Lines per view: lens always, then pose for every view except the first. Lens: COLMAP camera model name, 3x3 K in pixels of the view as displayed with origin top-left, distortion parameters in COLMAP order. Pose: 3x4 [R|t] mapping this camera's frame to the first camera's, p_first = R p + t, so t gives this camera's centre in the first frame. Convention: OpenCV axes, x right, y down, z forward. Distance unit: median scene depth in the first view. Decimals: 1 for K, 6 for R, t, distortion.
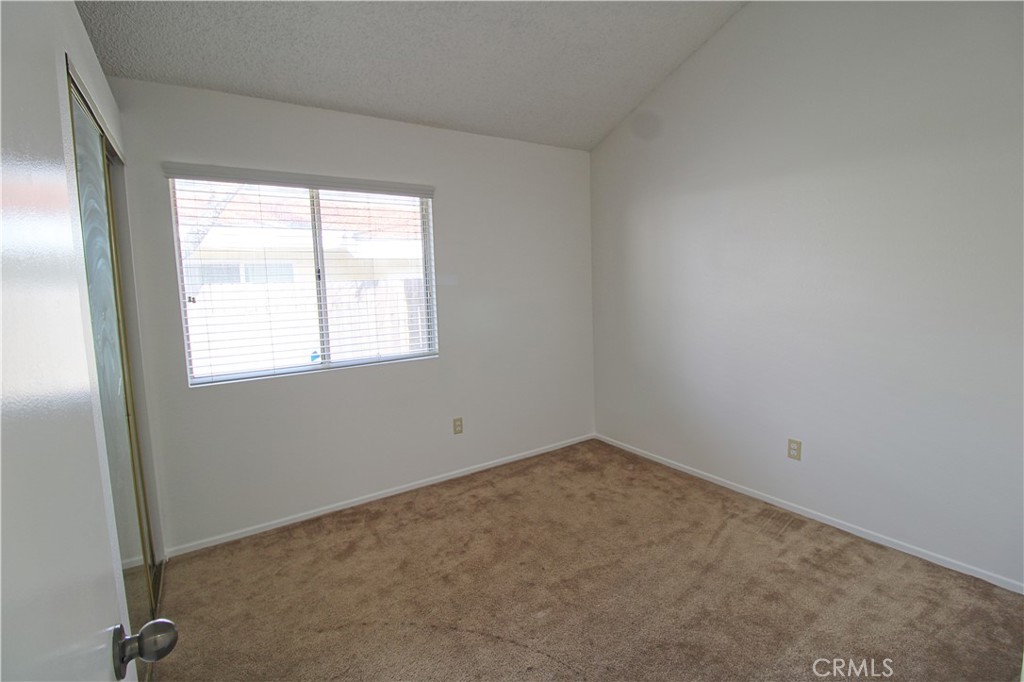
lens RADIAL K [[477.4, 0, 517.8], [0, 477.4, 327.9], [0, 0, 1]] dist [-0.001247, -0.009839]
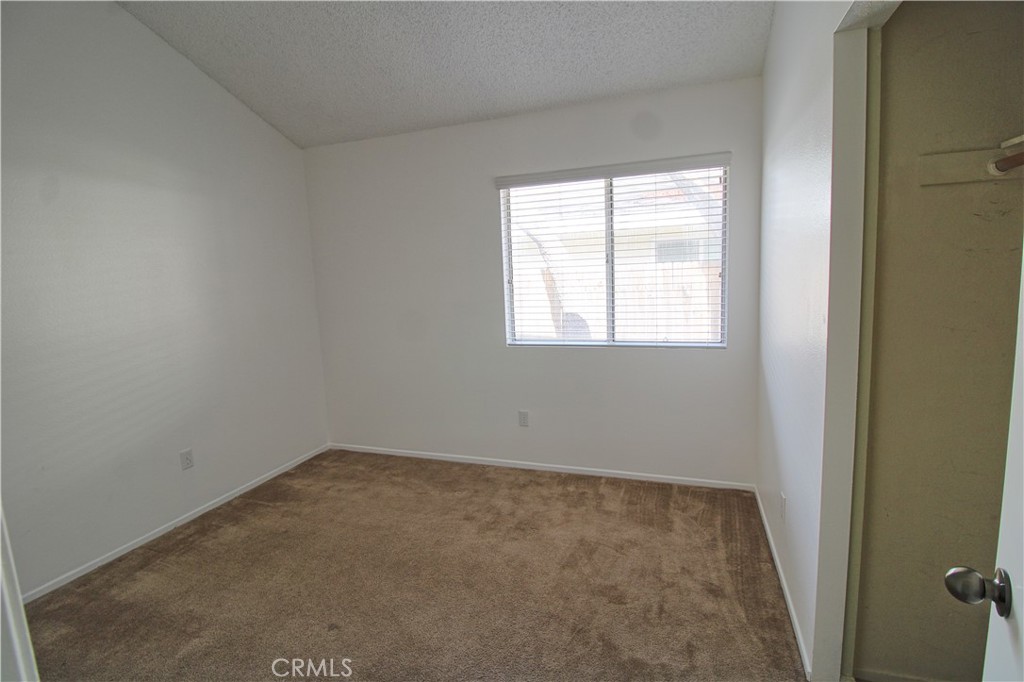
lens RADIAL K [[465.7, 0, 516.0], [0, 465.7, 322.5], [0, 0, 1]] dist [-0.000520, -0.000046]
pose [[0.595737, 0.089476, -0.798180, 0.310681], [-0.056679, 0.995981, 0.069346, -0.028911], [0.801177, 0.003928, 0.598415, 0.207156]]
